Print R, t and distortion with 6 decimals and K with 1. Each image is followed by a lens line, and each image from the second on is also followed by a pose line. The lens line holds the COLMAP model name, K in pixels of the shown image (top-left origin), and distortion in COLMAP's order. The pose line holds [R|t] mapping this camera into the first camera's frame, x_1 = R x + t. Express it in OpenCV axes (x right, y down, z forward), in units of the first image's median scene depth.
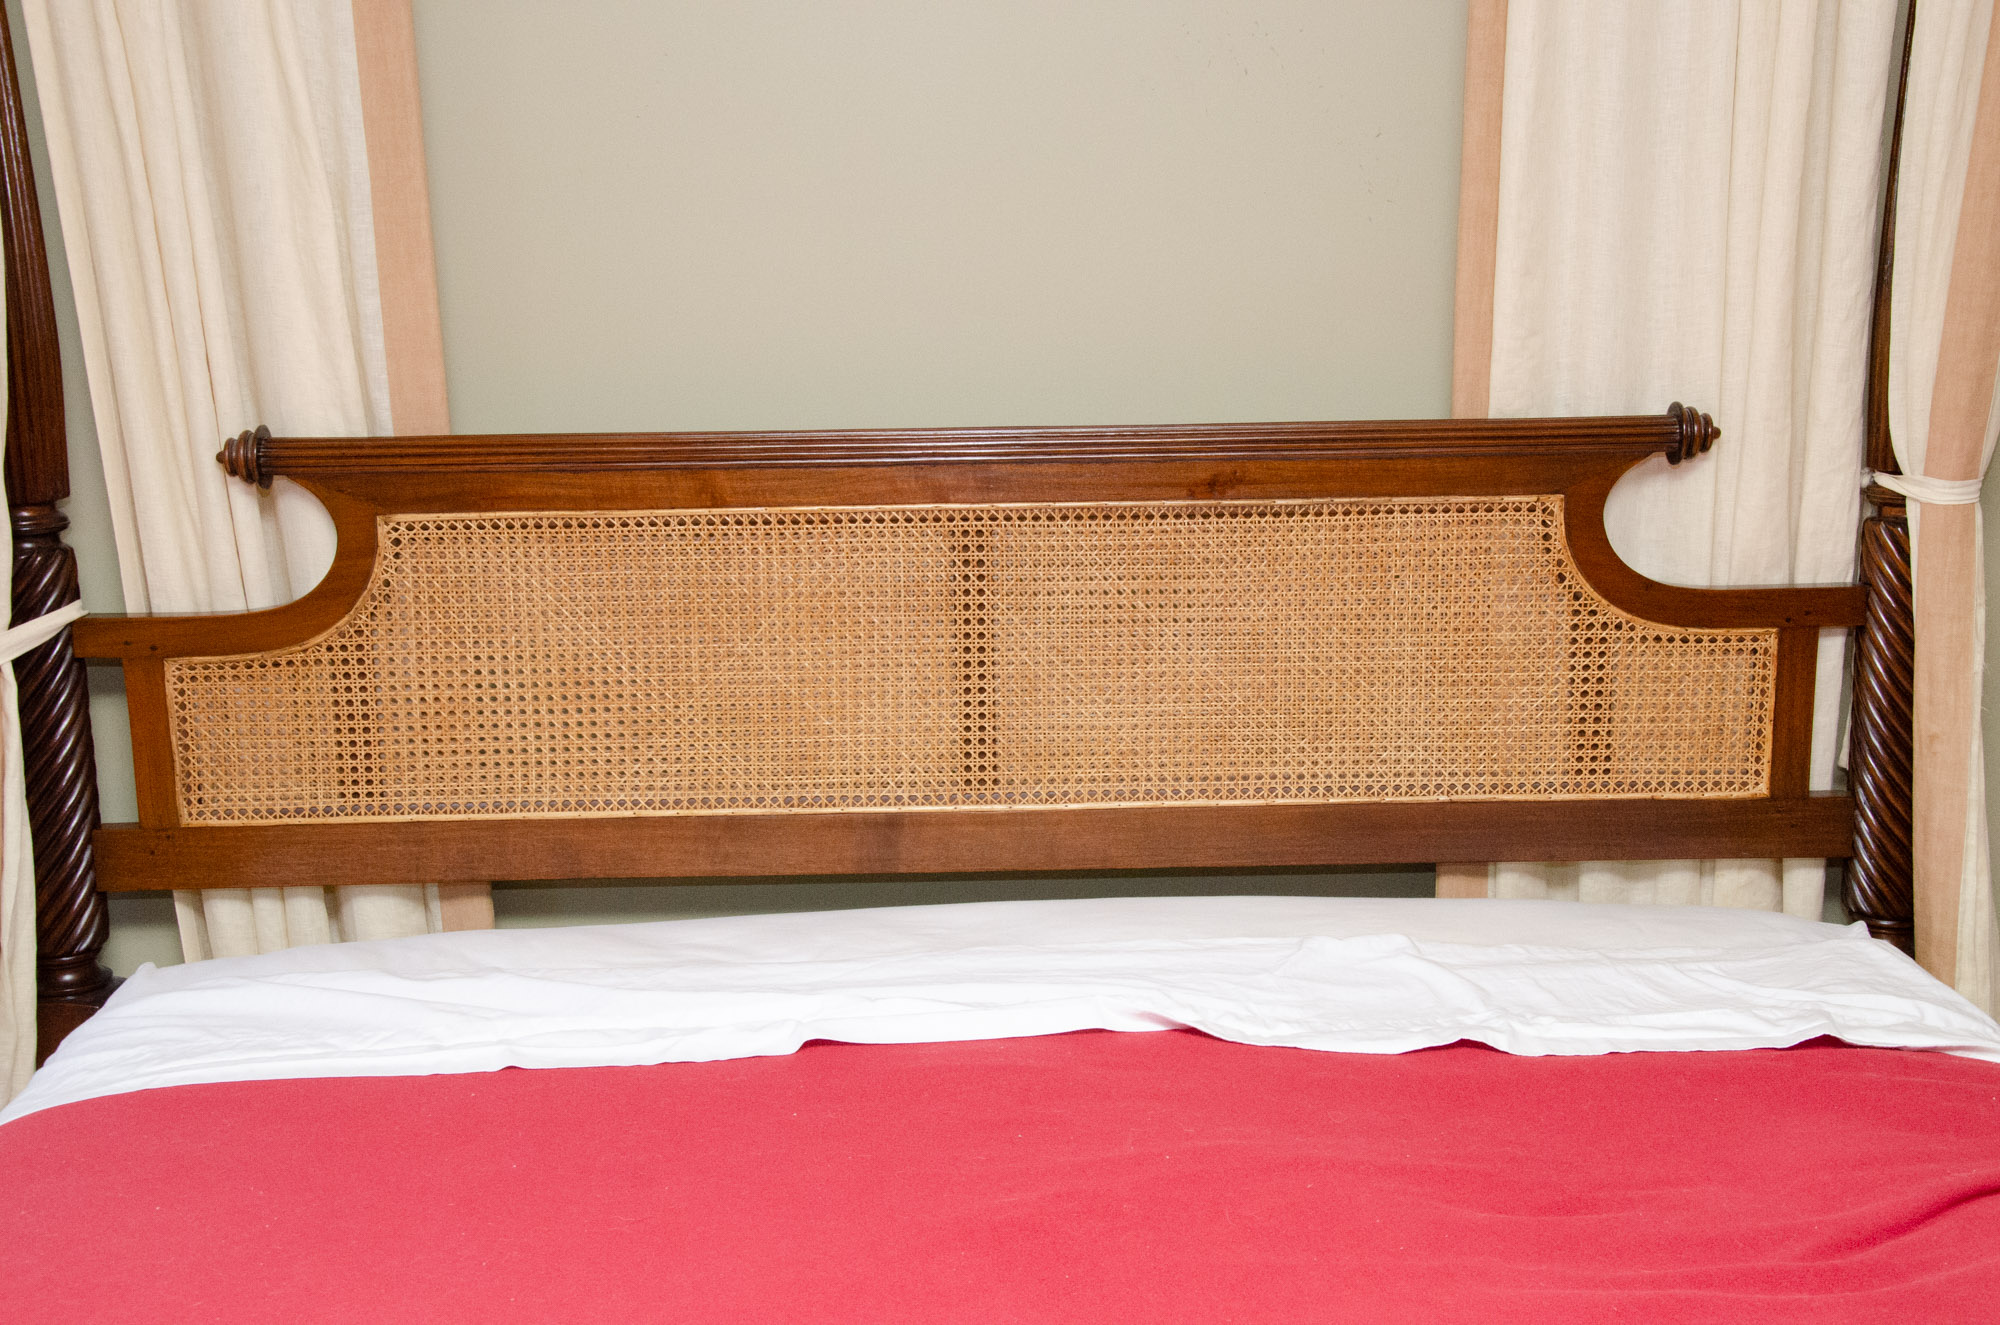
lens RADIAL K [[2409.2, 0, 1010.6], [0, 2409.2, 671.5], [0, 0, 1]] dist [0.011719, 0.399876]
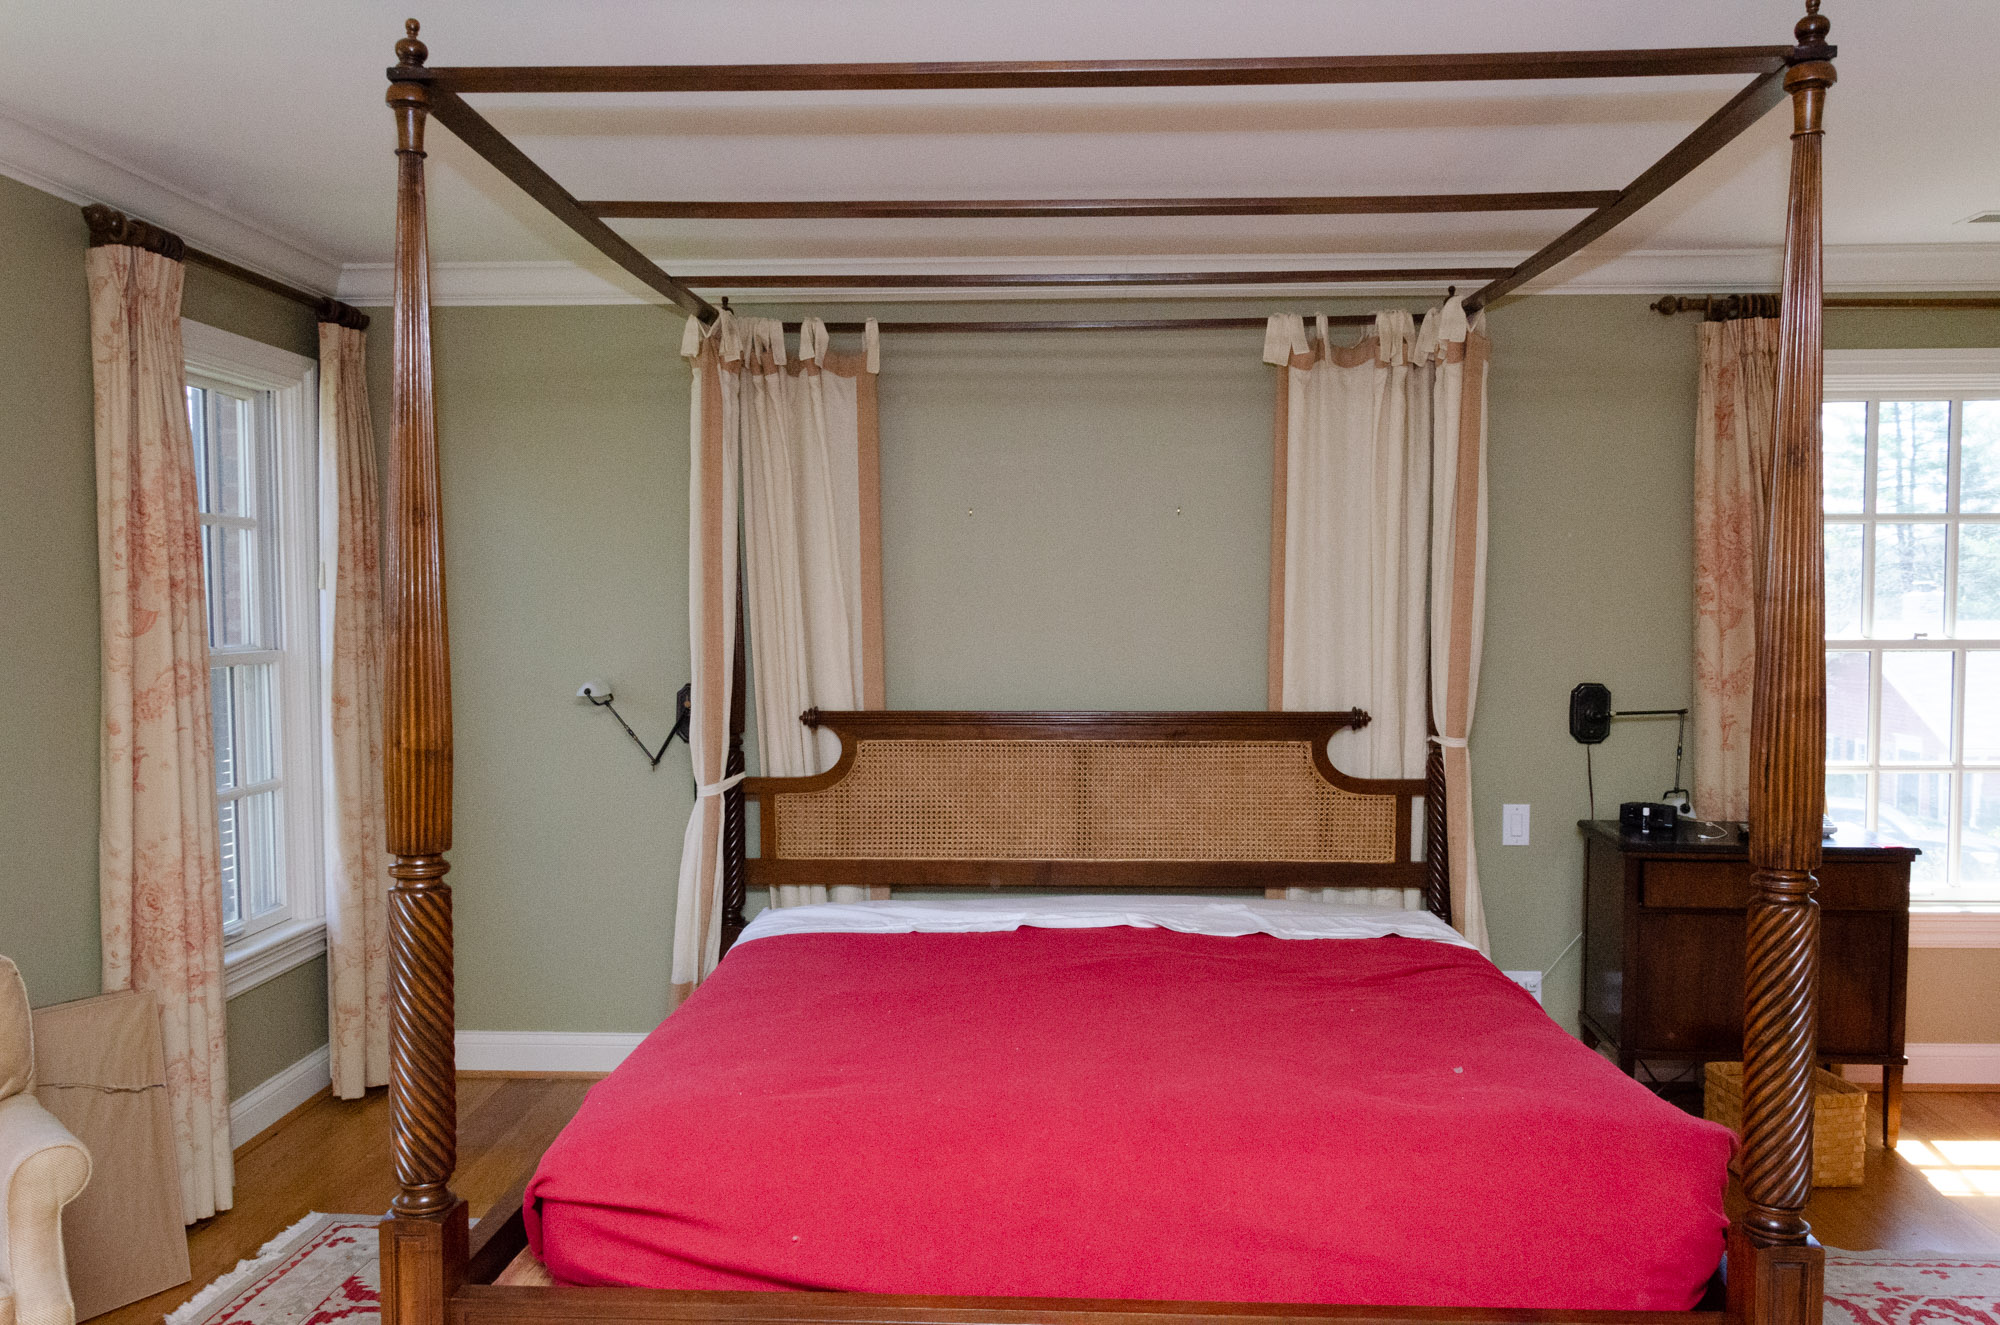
lens RADIAL K [[1548.2, 0, 1013.6], [0, 1548.2, 669.3], [0, 0, 1]] dist [-0.018231, -0.003056]
pose [[0.998387, 0.016544, -0.054309, -0.001004], [-0.024609, 0.988168, -0.151387, 0.108700], [0.051162, 0.152479, 0.986982, -0.659778]]
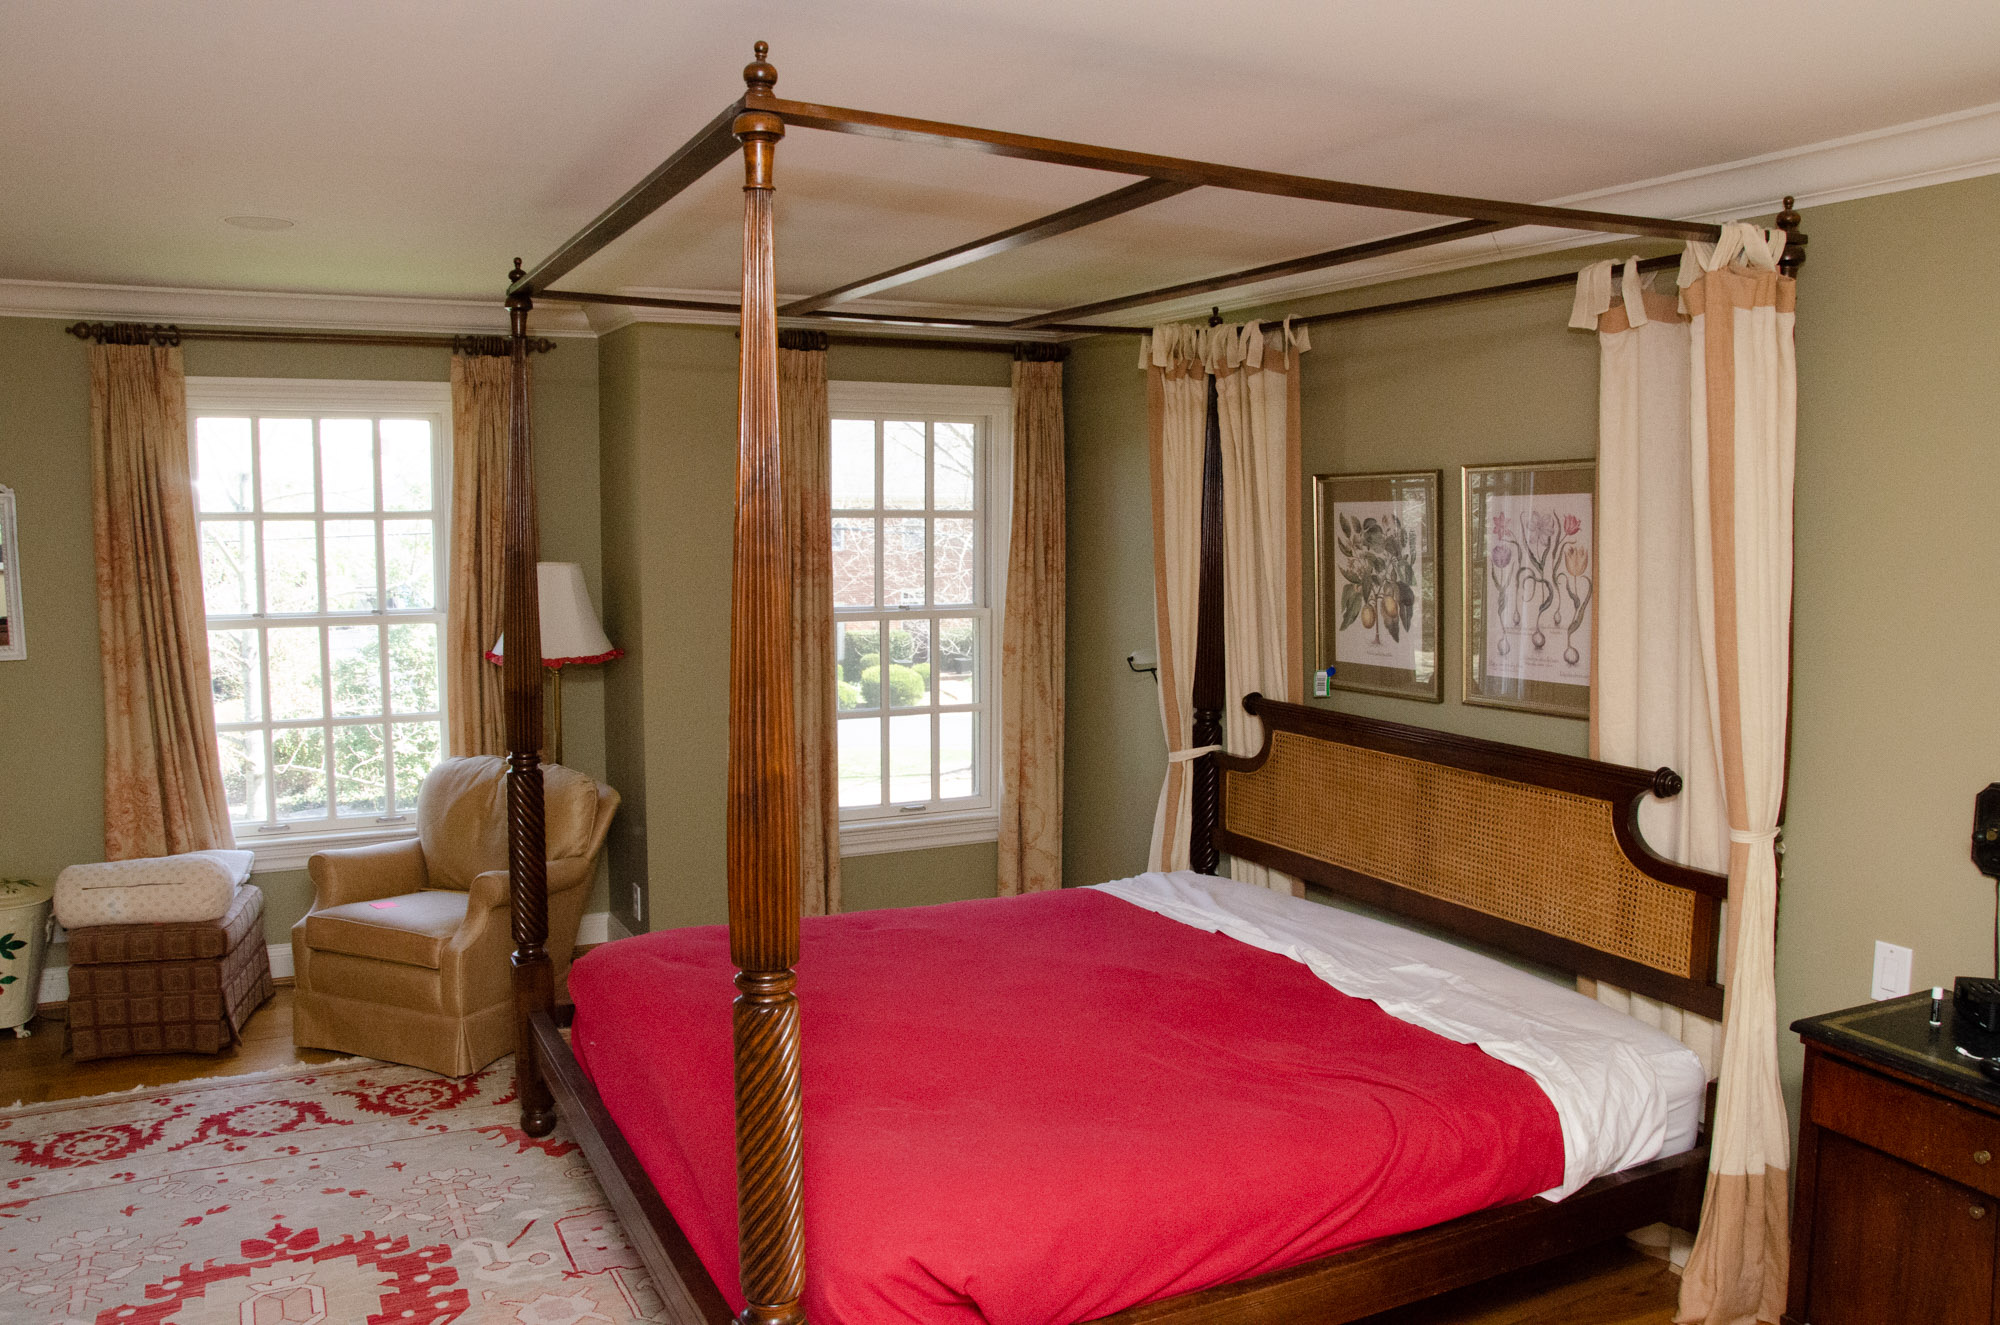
lens RADIAL K [[1578.2, 0, 1000.0], [0, 1578.2, 662.5], [0, 0, 1]] dist [-0.124452, 0.003646]
pose [[0.425478, 0.105533, -0.898794, 1.162210], [-0.188505, 0.981727, 0.026034, -0.124205], [0.885118, 0.158351, 0.437597, -0.053121]]
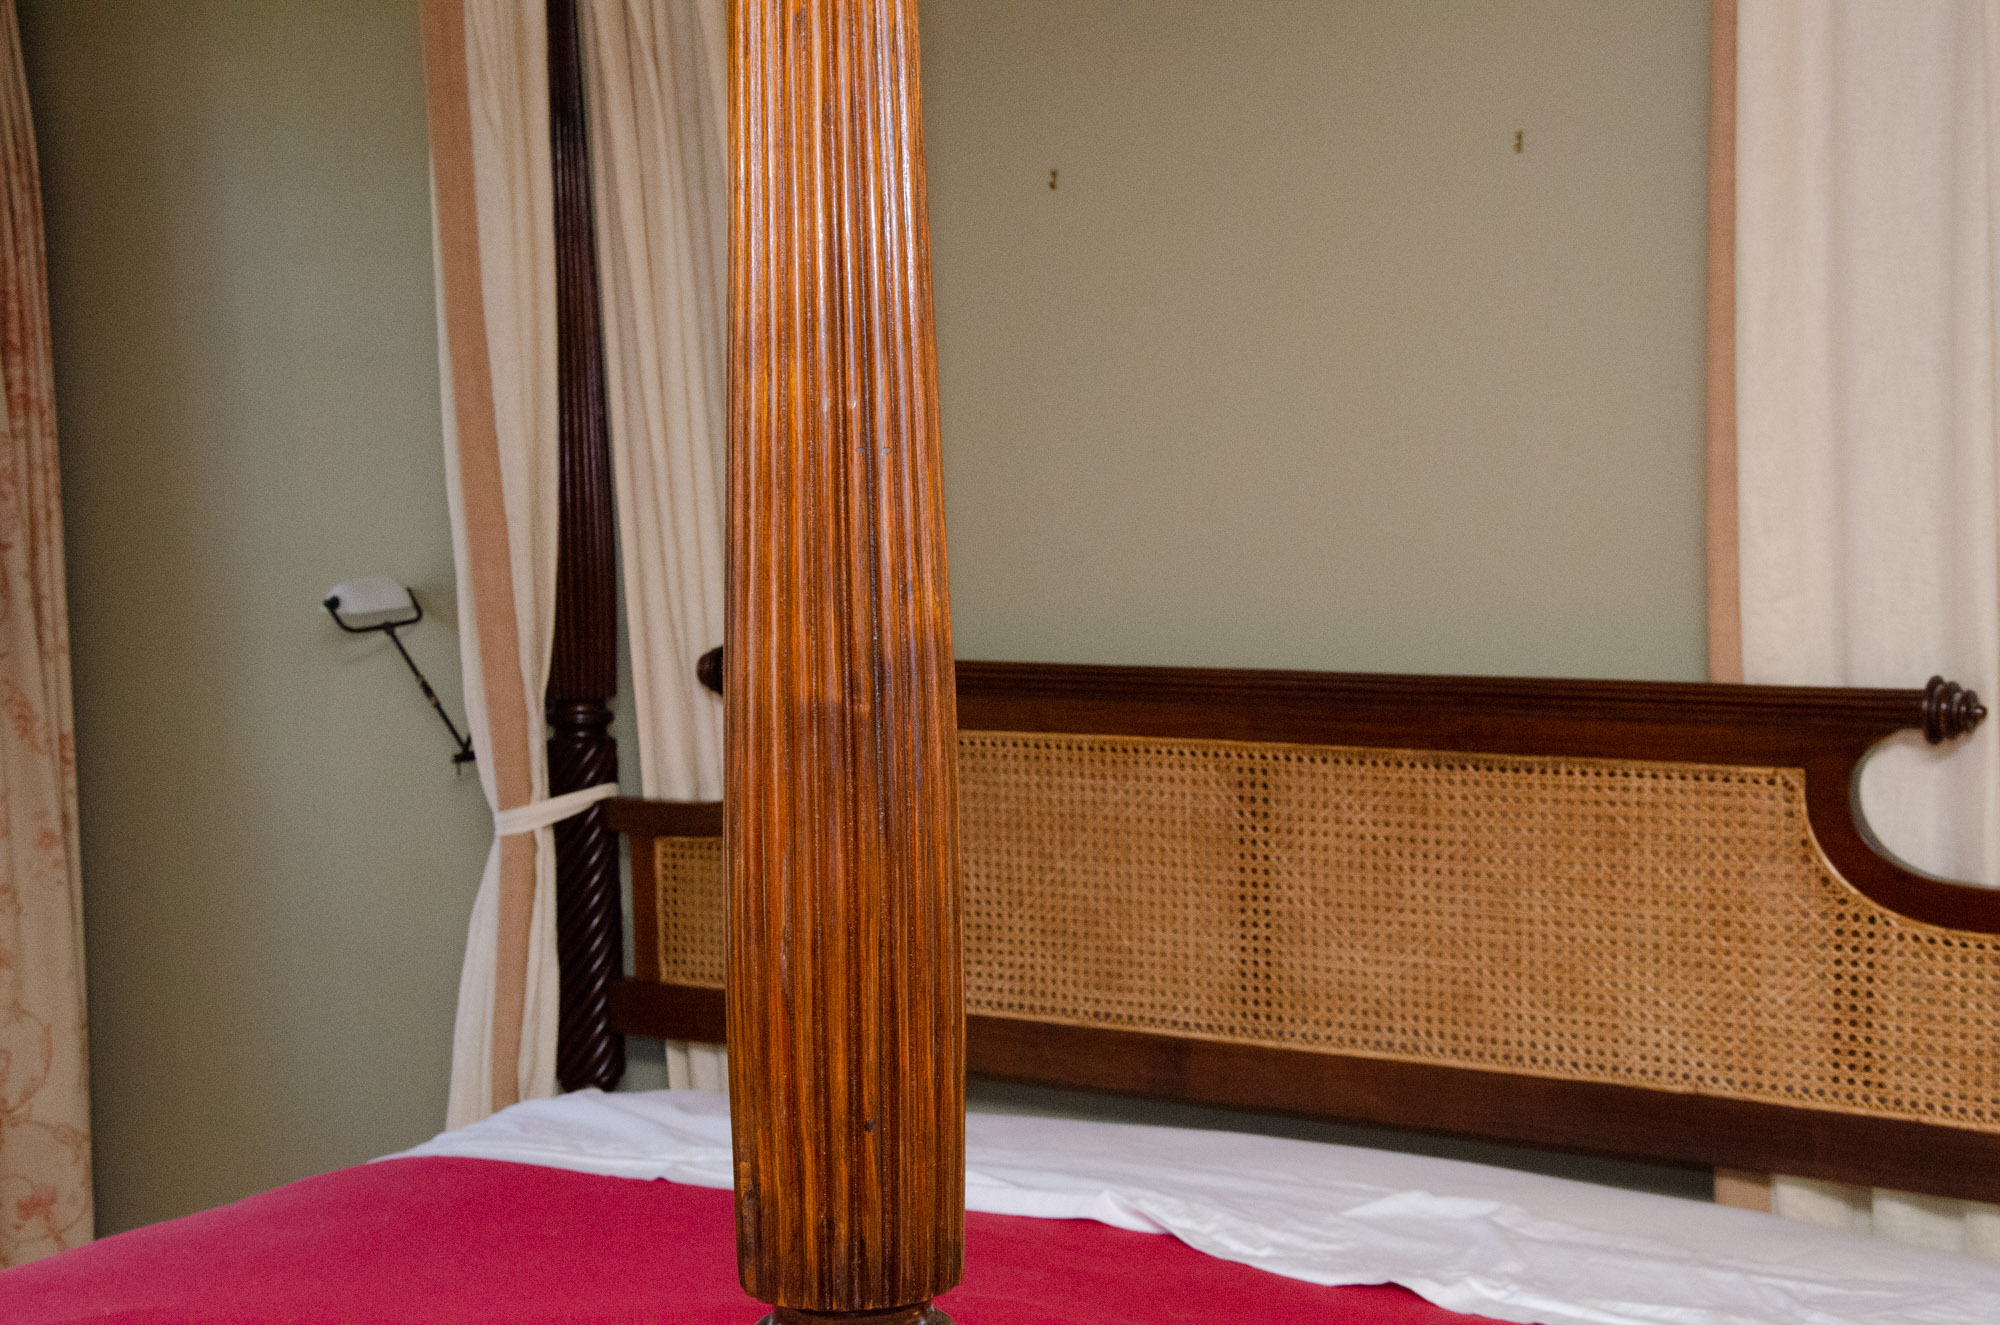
lens RADIAL K [[3240.1, 0, 1005.0], [0, 3240.1, 676.7], [0, 0, 1]] dist [0.178855, 0.643218]
pose [[0.813550, 0.043526, -0.579864, 0.698113], [-0.105584, 0.991676, -0.073697, 0.016242], [0.571829, 0.121180, 0.811373, -0.192792]]
